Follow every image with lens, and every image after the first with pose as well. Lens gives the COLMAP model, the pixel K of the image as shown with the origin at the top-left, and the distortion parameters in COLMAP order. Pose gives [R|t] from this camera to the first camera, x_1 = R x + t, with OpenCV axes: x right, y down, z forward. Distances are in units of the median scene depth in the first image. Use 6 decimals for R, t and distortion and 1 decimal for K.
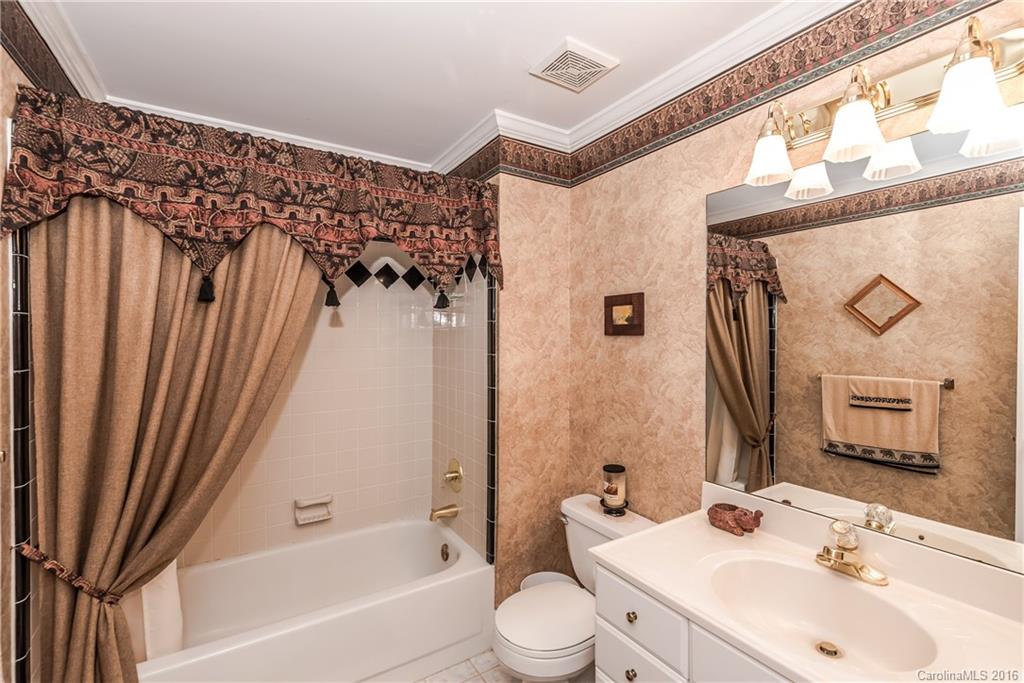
lens RADIAL K [[451.9, 0, 507.8], [0, 451.9, 338.7], [0, 0, 1]] dist [-0.000224, -0.000331]
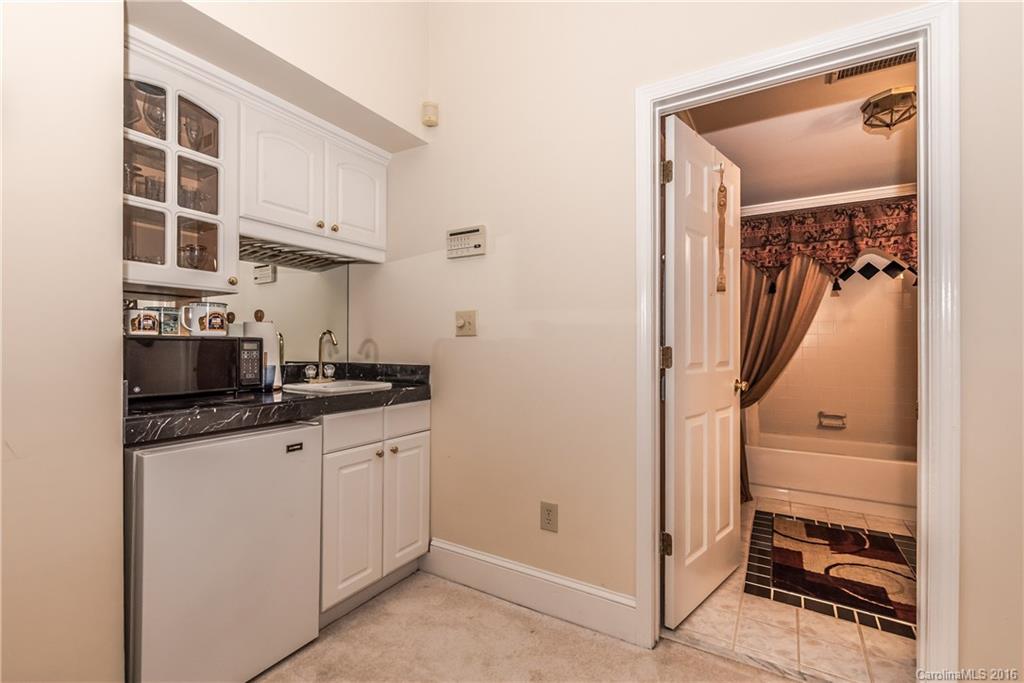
lens RADIAL K [[451.9, 0, 505.9], [0, 451.9, 344.2], [0, 0, 1]] dist [-0.000224, -0.000331]
pose [[0.455117, -0.003115, -0.890426, 0.704878], [-0.013769, 0.999850, -0.010536, 0.203206], [0.890325, 0.017056, 0.455006, -1.155317]]
